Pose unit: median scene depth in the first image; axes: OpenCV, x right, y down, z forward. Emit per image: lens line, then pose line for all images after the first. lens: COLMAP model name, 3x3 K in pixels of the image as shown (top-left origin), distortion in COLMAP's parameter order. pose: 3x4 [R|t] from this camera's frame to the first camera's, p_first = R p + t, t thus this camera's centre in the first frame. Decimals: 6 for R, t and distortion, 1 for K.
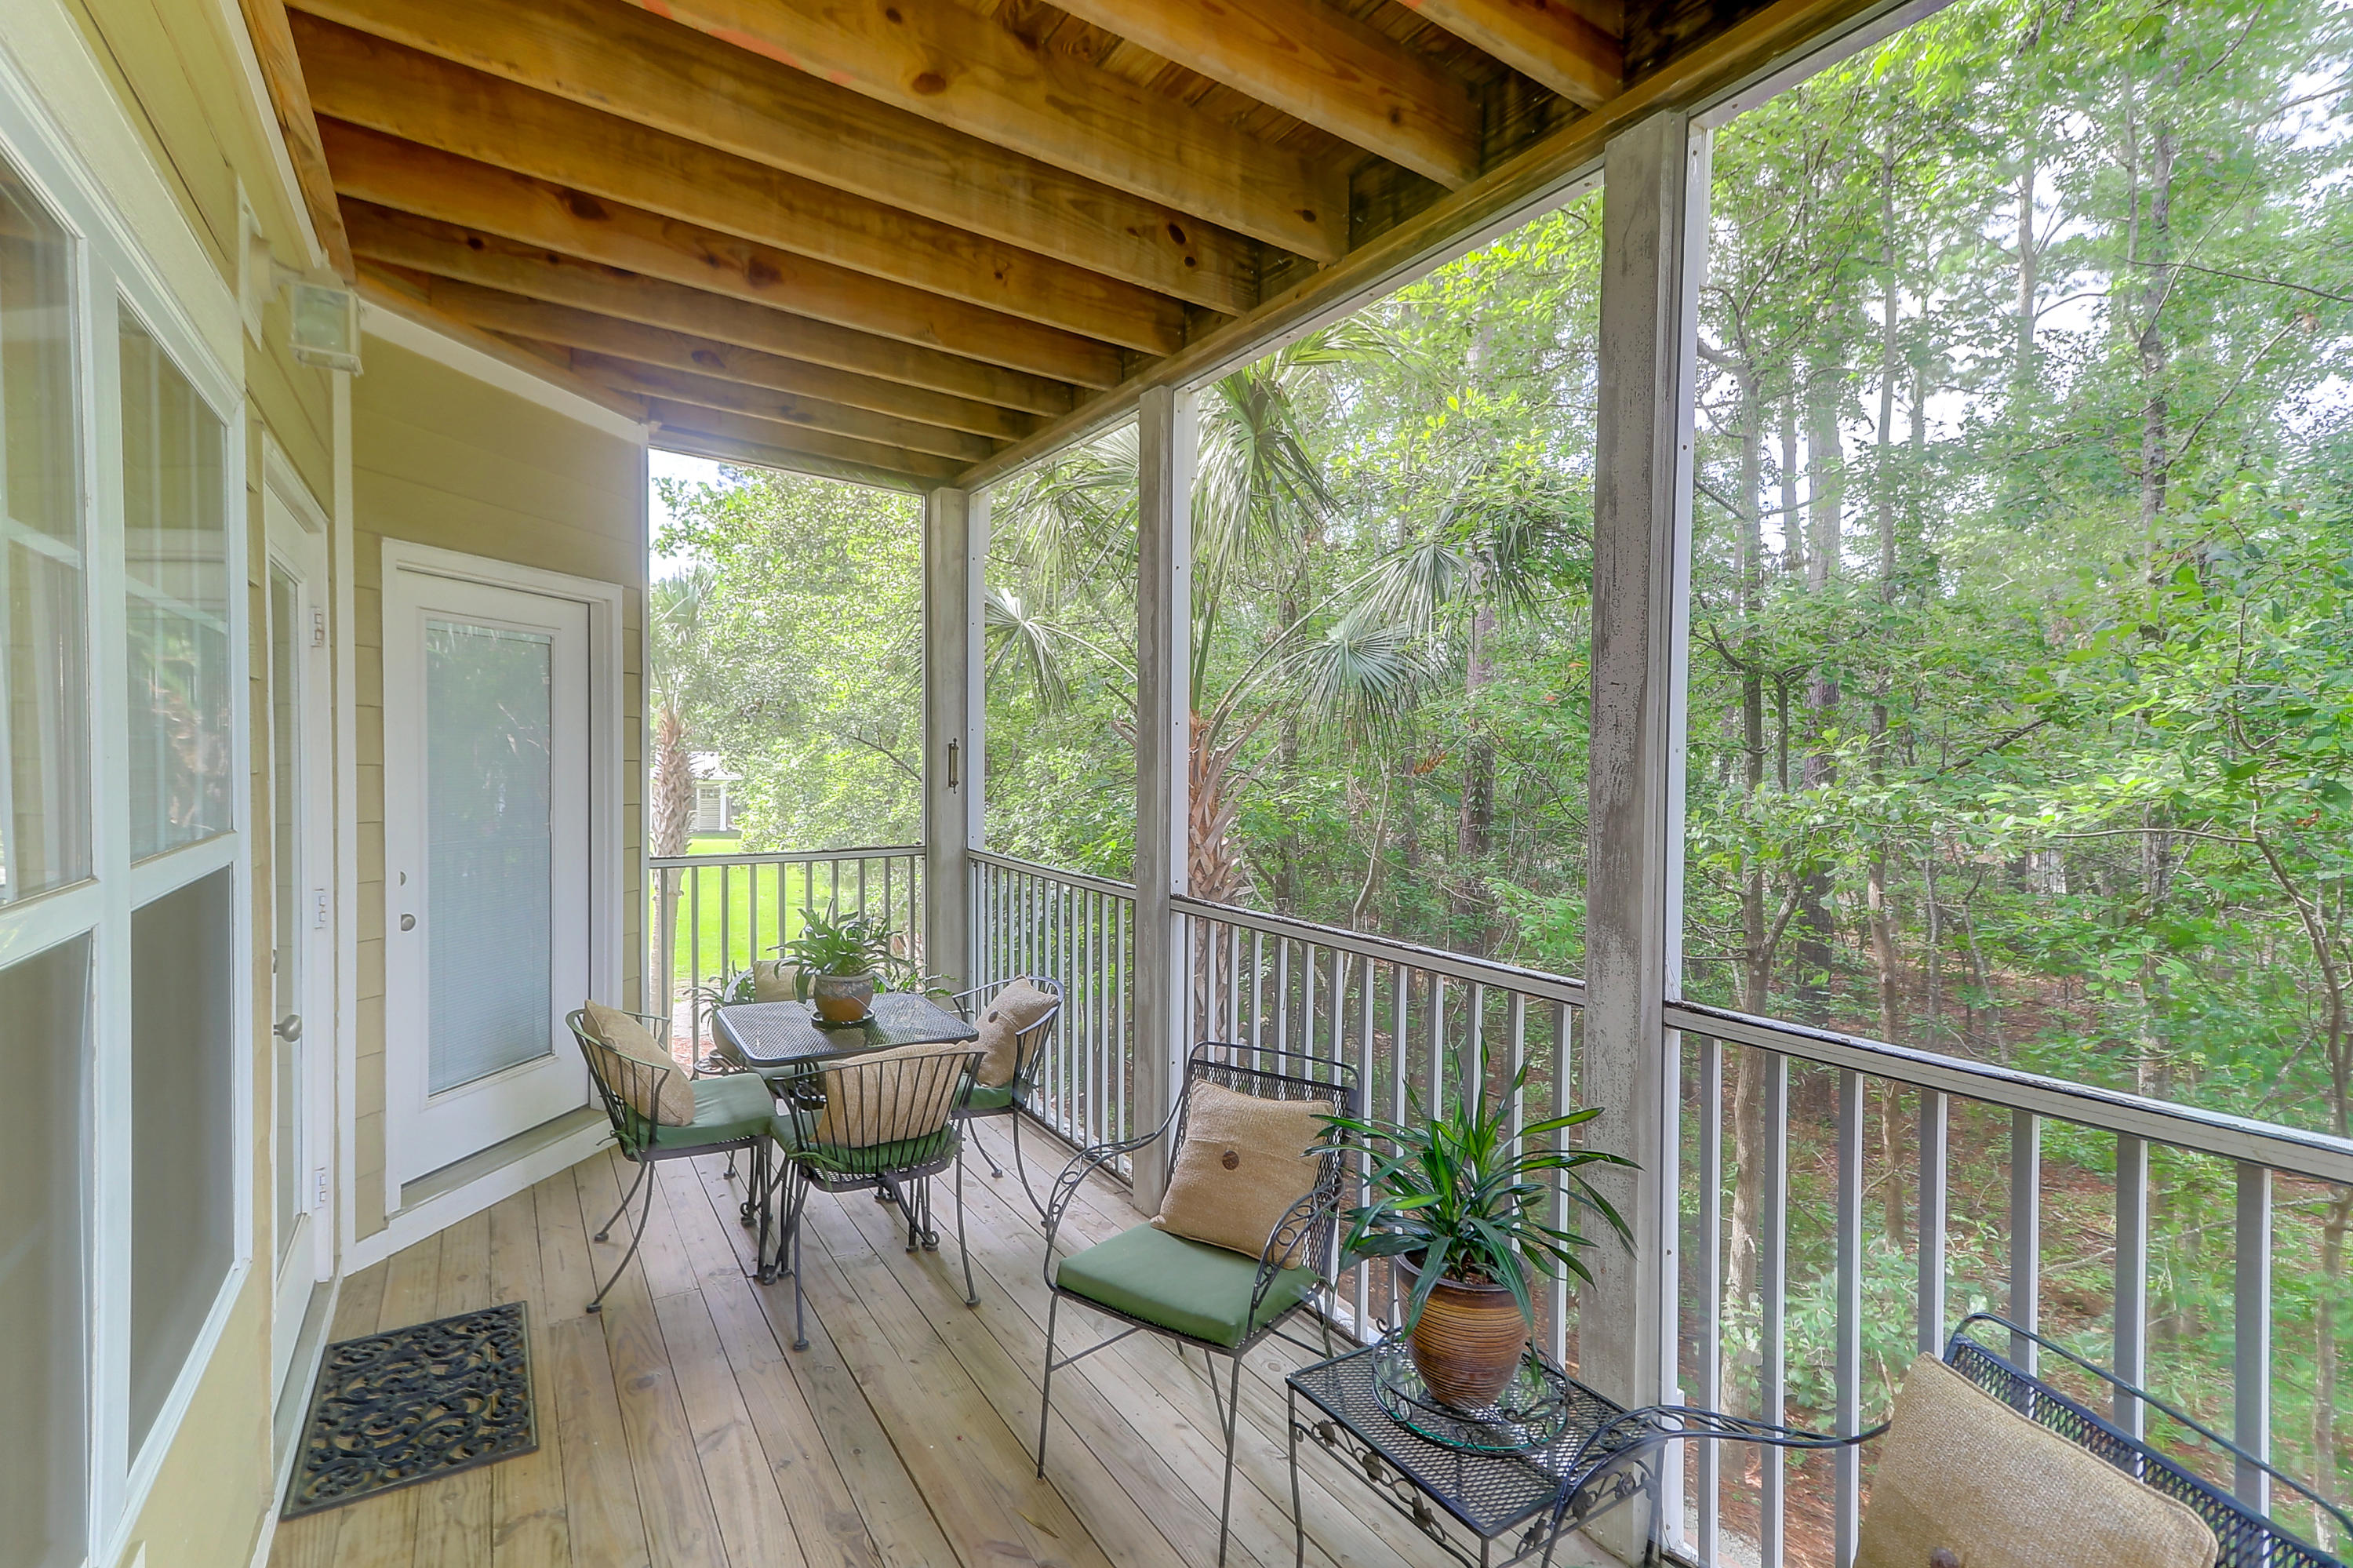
lens RADIAL K [[1061.9, 0, 1173.6], [0, 1061.9, 782.1], [0, 0, 1]] dist [0.001513, 0.000576]
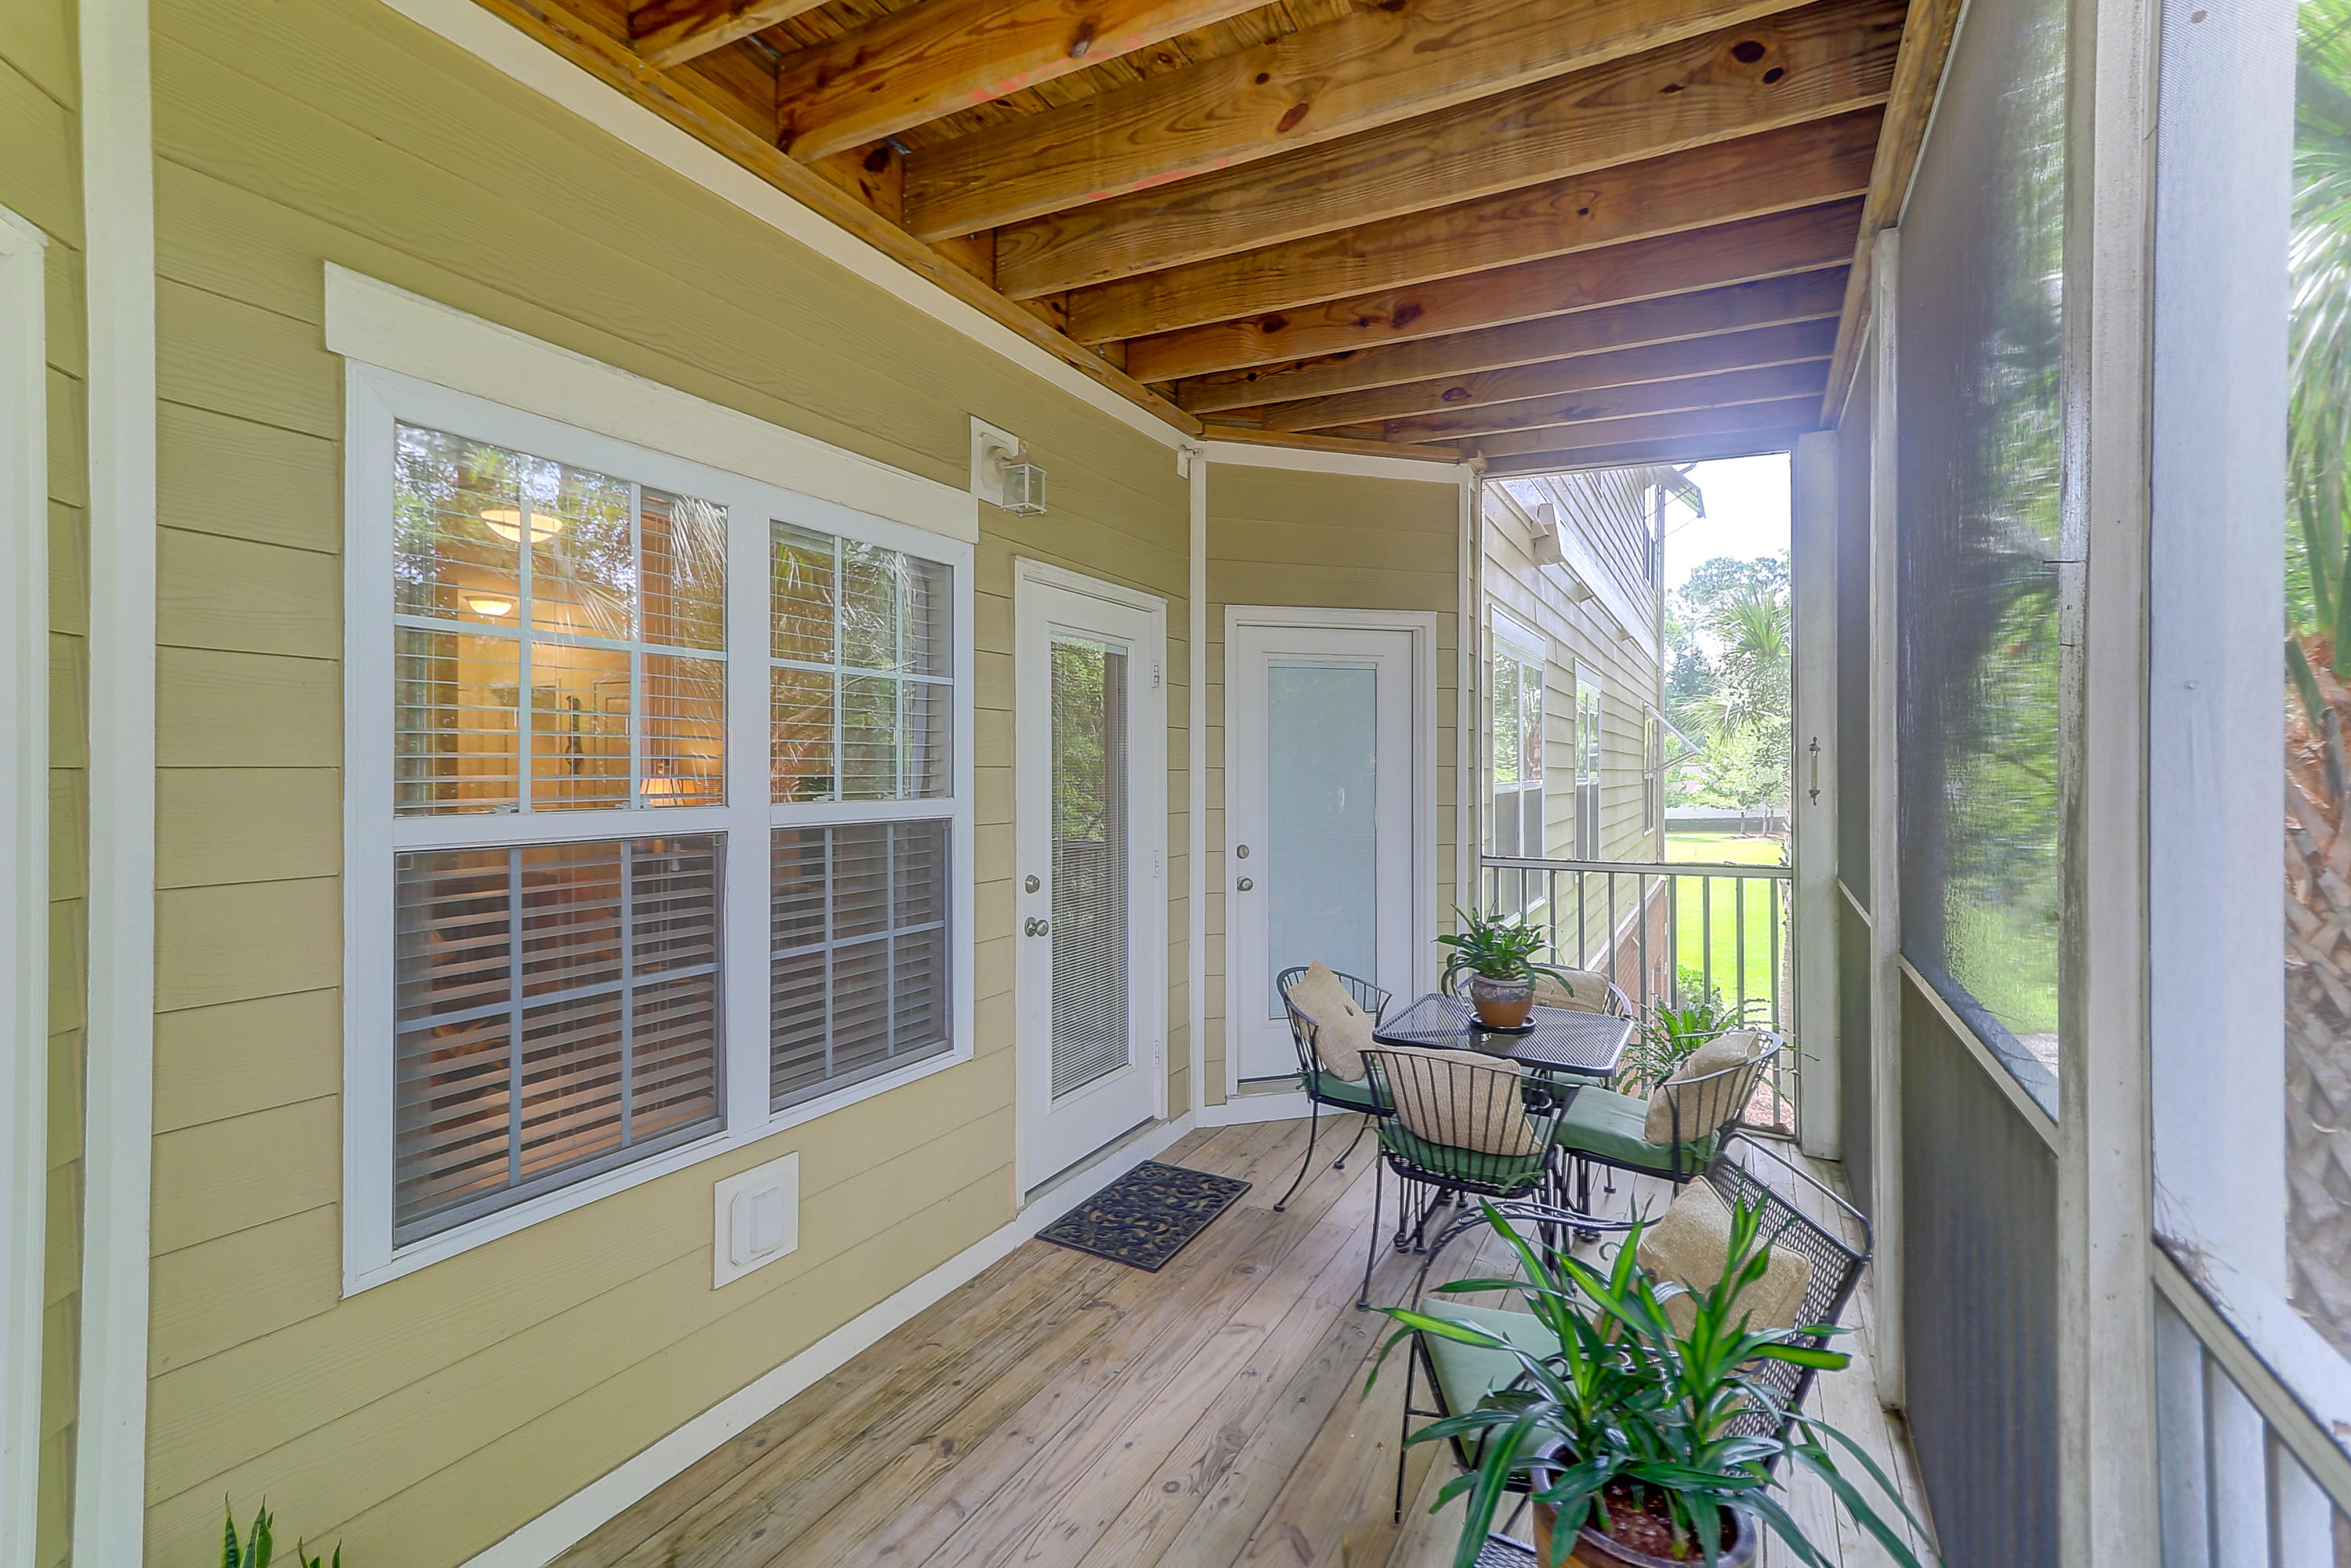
lens RADIAL K [[1060.9, 0, 1169.7], [0, 1060.9, 773.5], [0, 0, 1]] dist [0.001513, 0.000576]
pose [[0.478010, -0.009965, -0.878298, 0.476572], [-0.009030, 0.999827, -0.016258, 0.013641], [0.878308, 0.015703, 0.477838, 0.292188]]
